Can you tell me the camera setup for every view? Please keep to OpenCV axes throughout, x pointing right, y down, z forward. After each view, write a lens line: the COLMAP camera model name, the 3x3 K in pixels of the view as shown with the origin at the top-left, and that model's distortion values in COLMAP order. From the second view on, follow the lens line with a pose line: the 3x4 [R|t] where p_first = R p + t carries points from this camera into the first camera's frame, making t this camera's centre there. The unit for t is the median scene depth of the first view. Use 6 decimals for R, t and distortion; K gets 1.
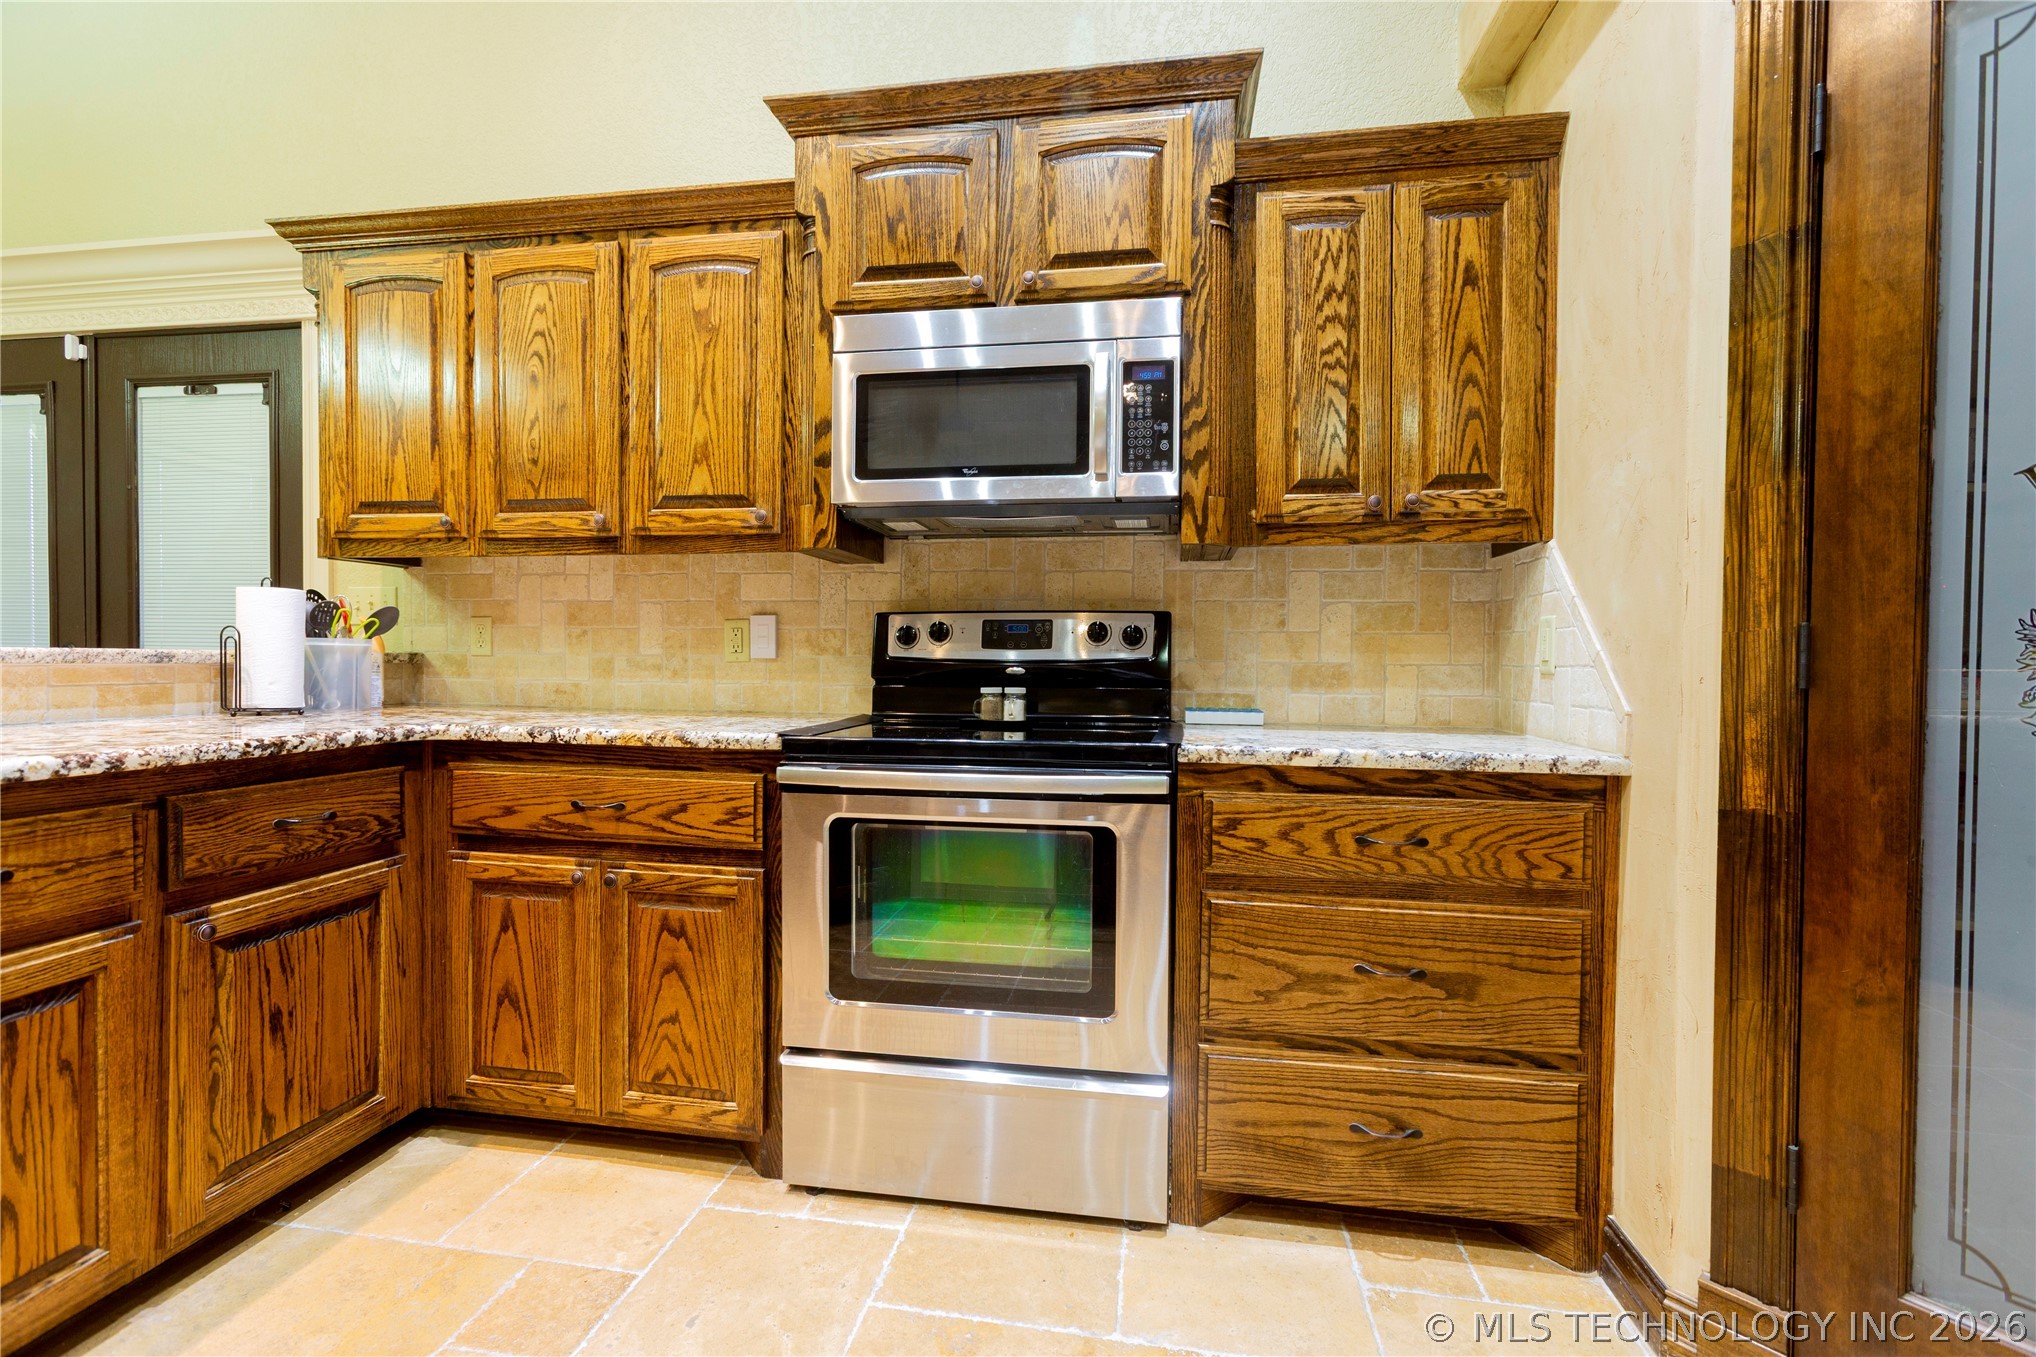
lens RADIAL K [[916.1, 0, 1020.3], [0, 916.1, 674.0], [0, 0, 1]] dist [-0.011614, 0.011476]
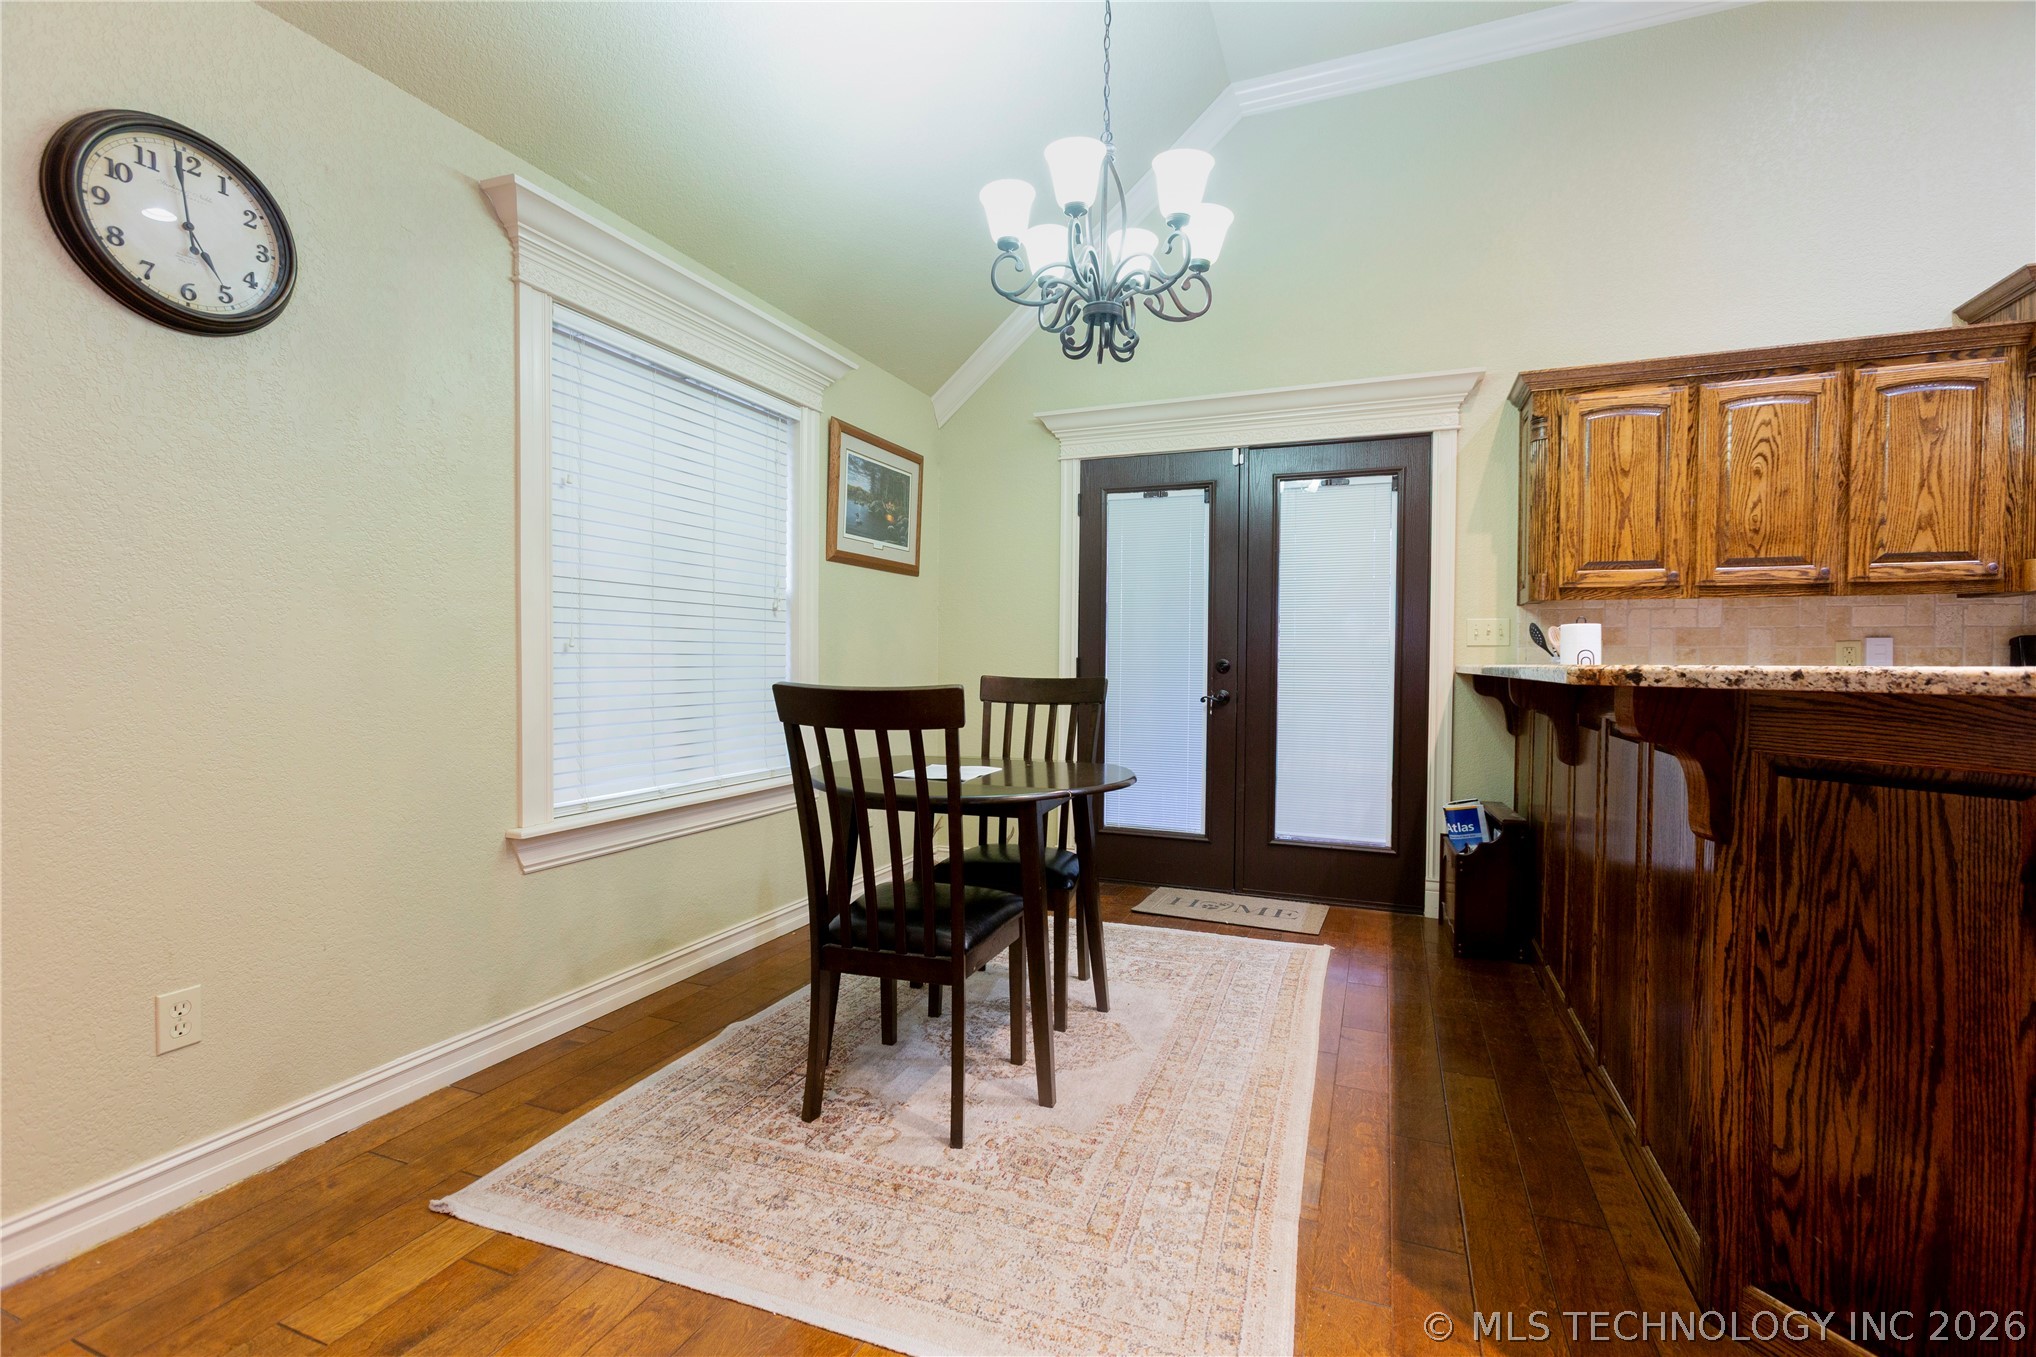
lens RADIAL K [[916.1, 0, 1022.2], [0, 916.1, 668.0], [0, 0, 1]] dist [-0.011614, 0.011476]
pose [[0.976648, -0.001508, -0.214842, -1.580835], [-0.001008, 0.999932, -0.011599, -0.005458], [0.214845, 0.011545, 0.976580, -0.725516]]
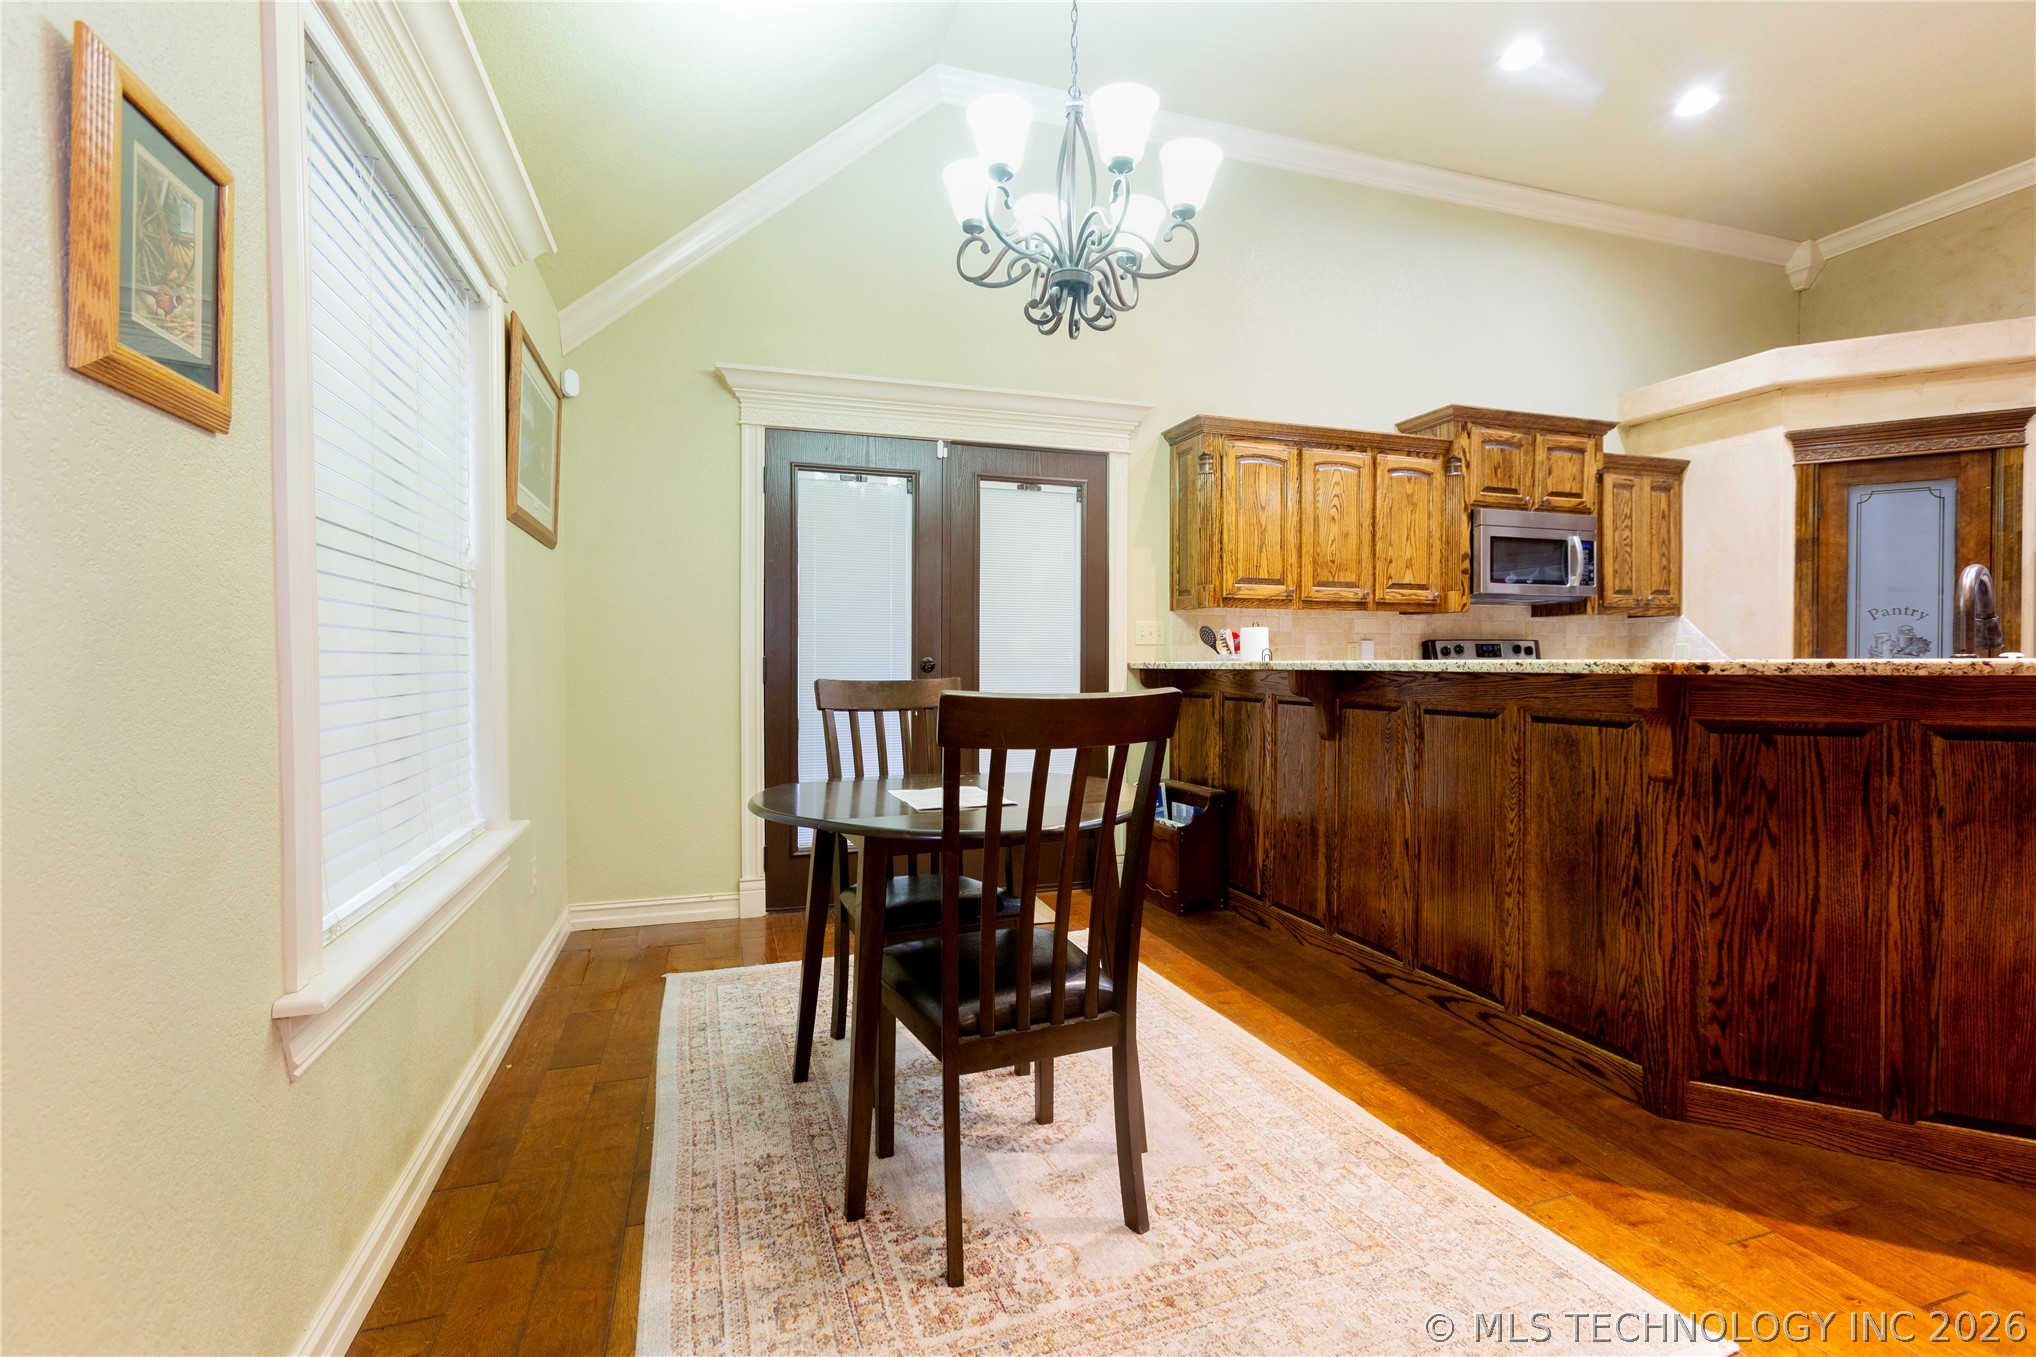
lens RADIAL K [[916.1, 0, 1017.0], [0, 916.1, 667.6], [0, 0, 1]] dist [-0.011614, 0.011476]
pose [[0.881386, -0.014228, 0.472183, -2.402878], [0.018173, 0.999828, -0.003795, -0.017720], [-0.472048, 0.011926, 0.881492, -0.446624]]
